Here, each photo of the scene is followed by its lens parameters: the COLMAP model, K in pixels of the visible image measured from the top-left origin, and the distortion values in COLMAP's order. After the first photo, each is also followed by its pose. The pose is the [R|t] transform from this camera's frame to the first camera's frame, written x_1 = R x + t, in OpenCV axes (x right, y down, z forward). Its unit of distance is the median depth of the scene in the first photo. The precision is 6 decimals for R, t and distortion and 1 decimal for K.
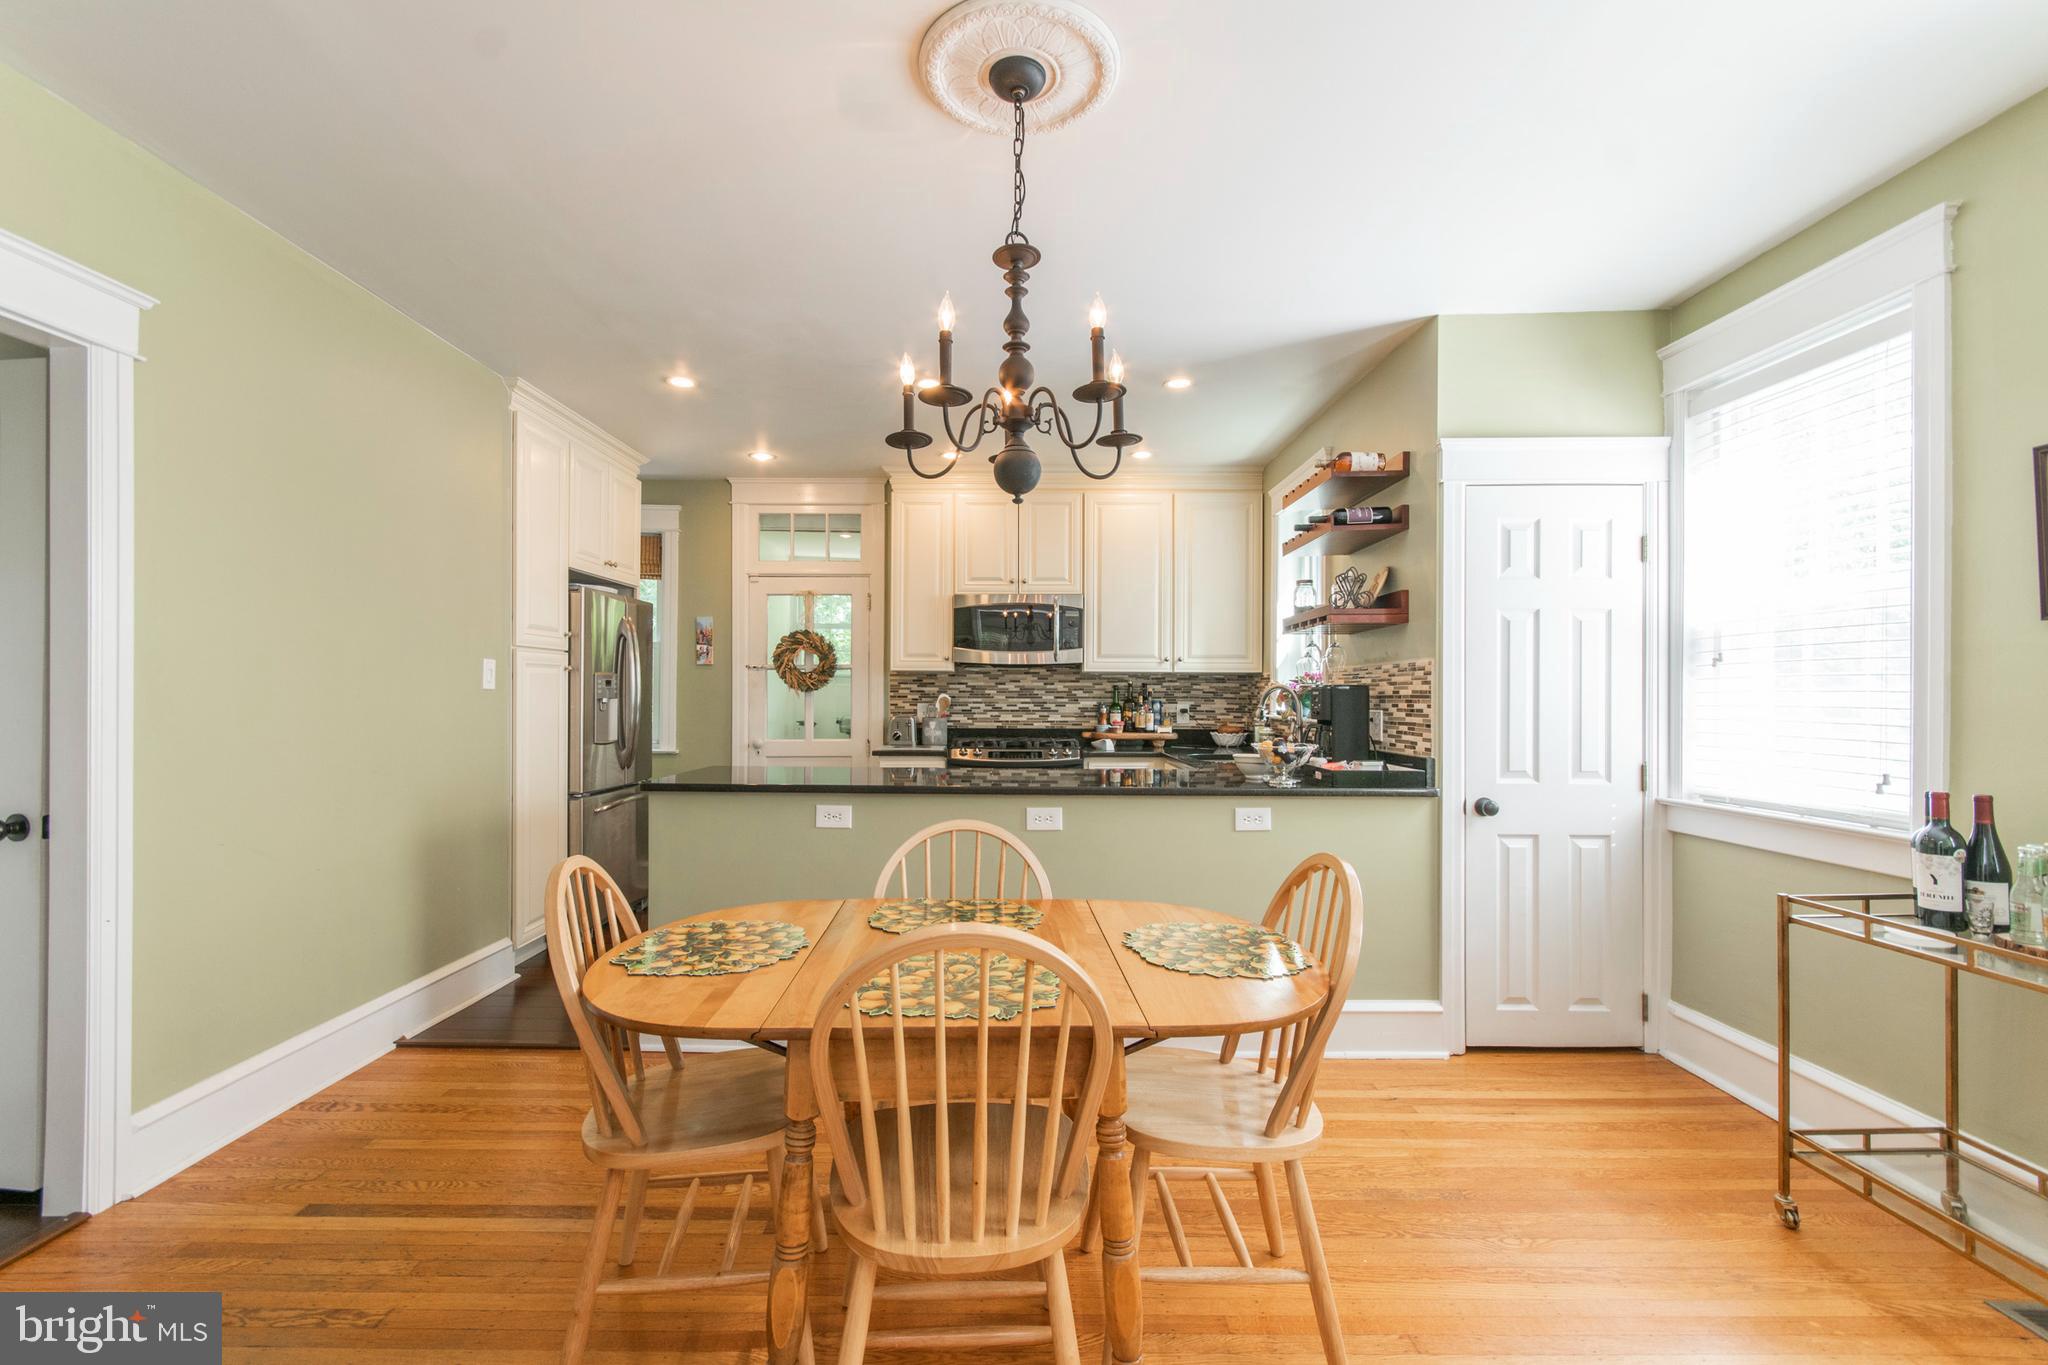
lens RADIAL K [[910.0, 0, 988.3], [0, 910.0, 687.8], [0, 0, 1]] dist [0.008071, -0.002279]
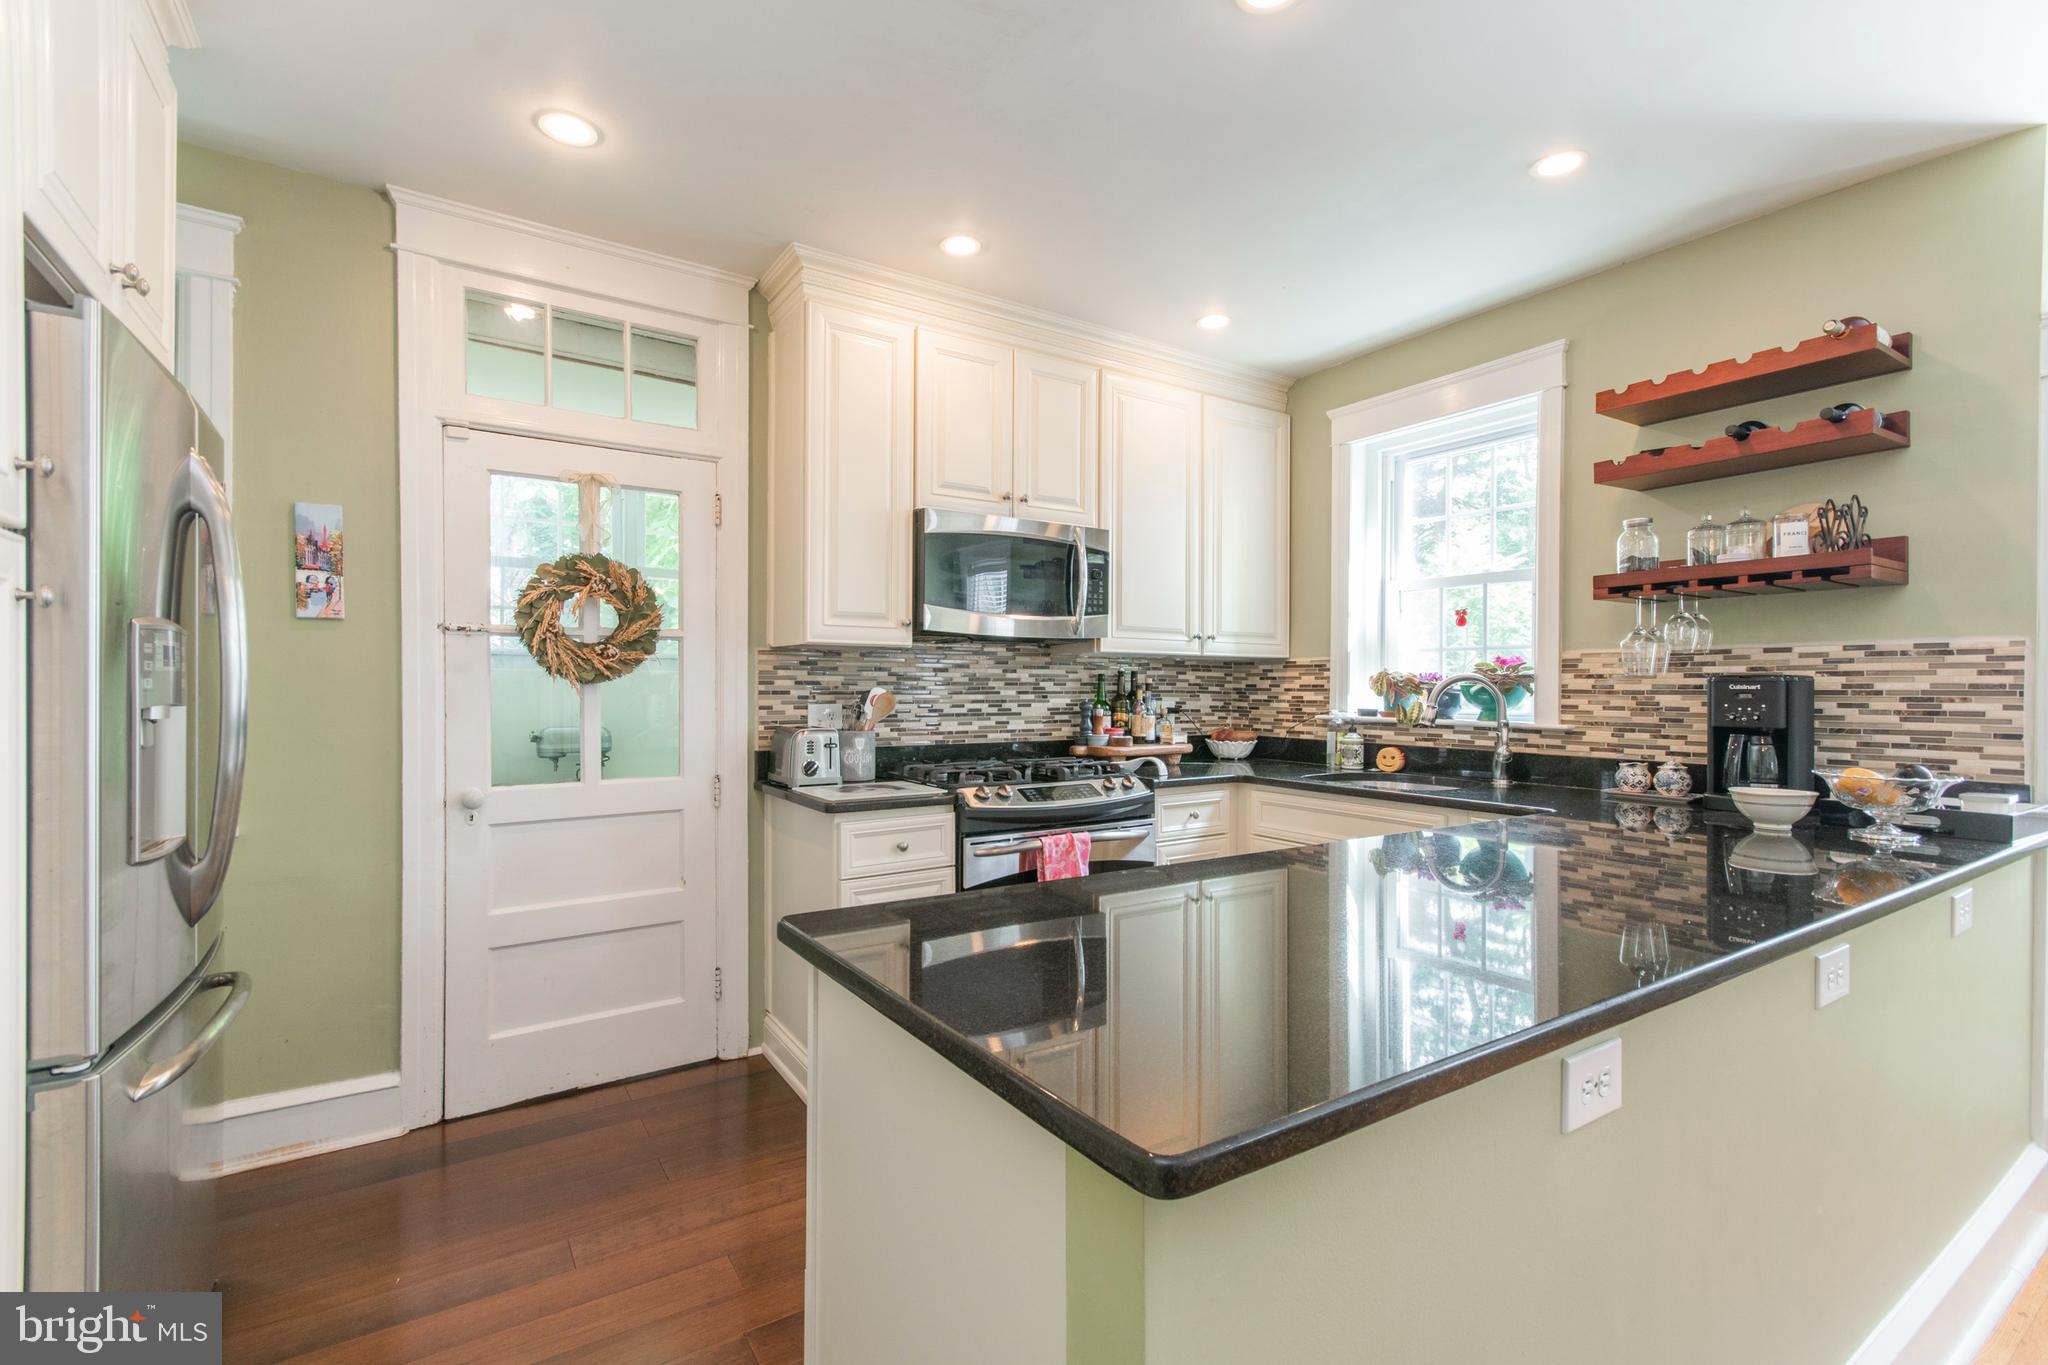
lens RADIAL K [[910.0, 0, 1004.0], [0, 910.0, 689.2], [0, 0, 1]] dist [0.008071, -0.002279]
pose [[0.825005, -0.003566, 0.565115, -0.299162], [-0.003778, 0.999923, 0.011825, 0.000867], [-0.565113, -0.011890, 0.824928, 0.491880]]
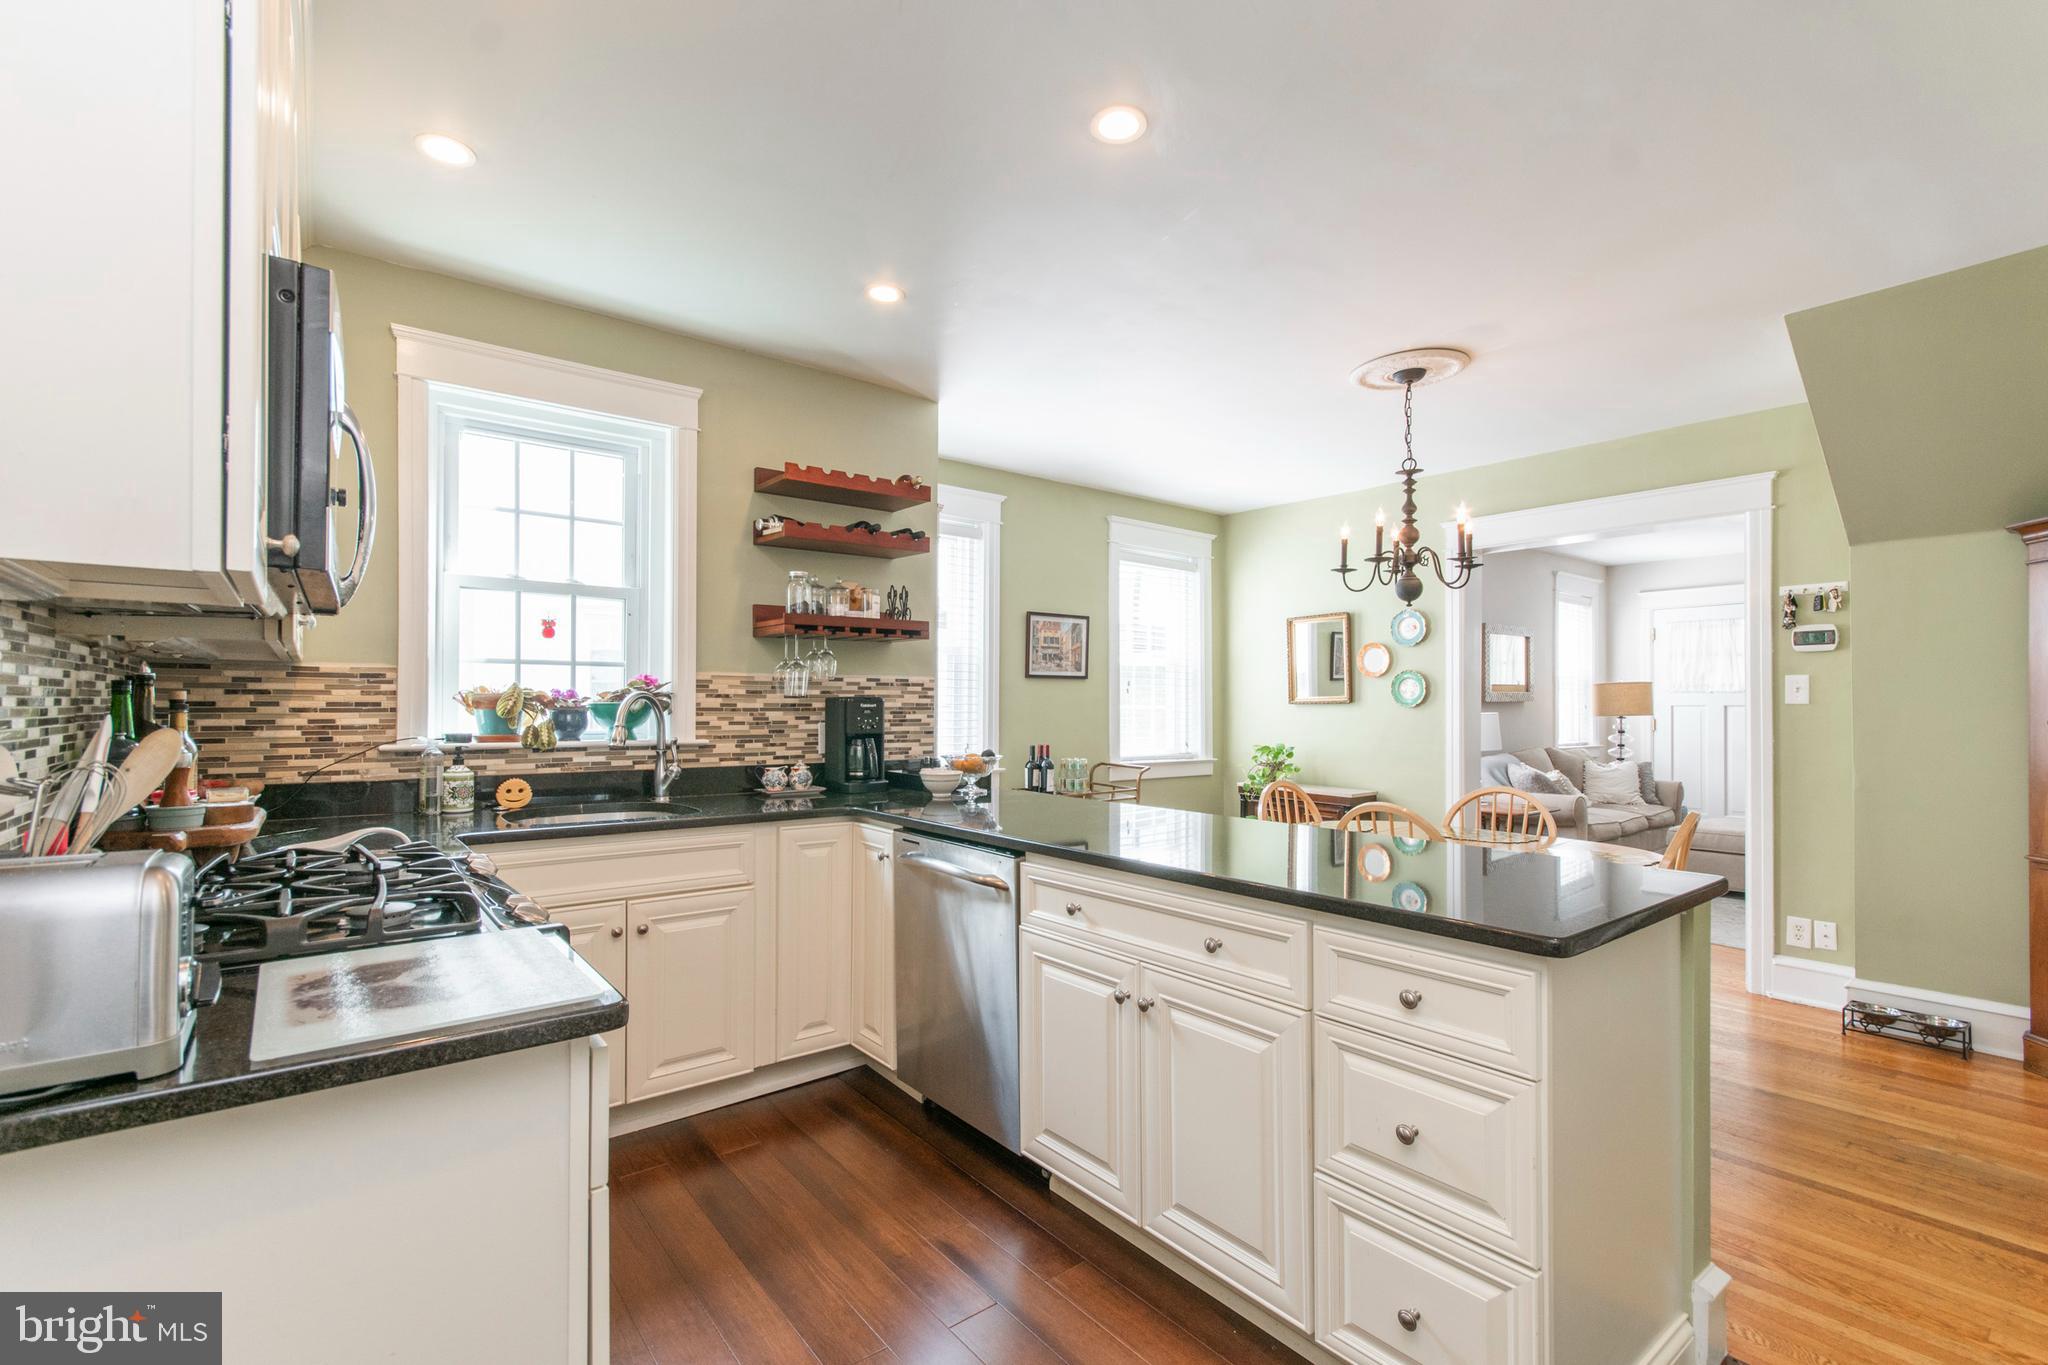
lens RADIAL K [[910.0, 0, 1017.7], [0, 910.0, 697.2], [0, 0, 1]] dist [0.008071, -0.002279]
pose [[-0.634831, 0.000150, 0.772651, -0.310553], [-0.010867, 0.999899, -0.009123, 0.002633], [-0.772575, -0.014188, -0.634765, 0.964998]]
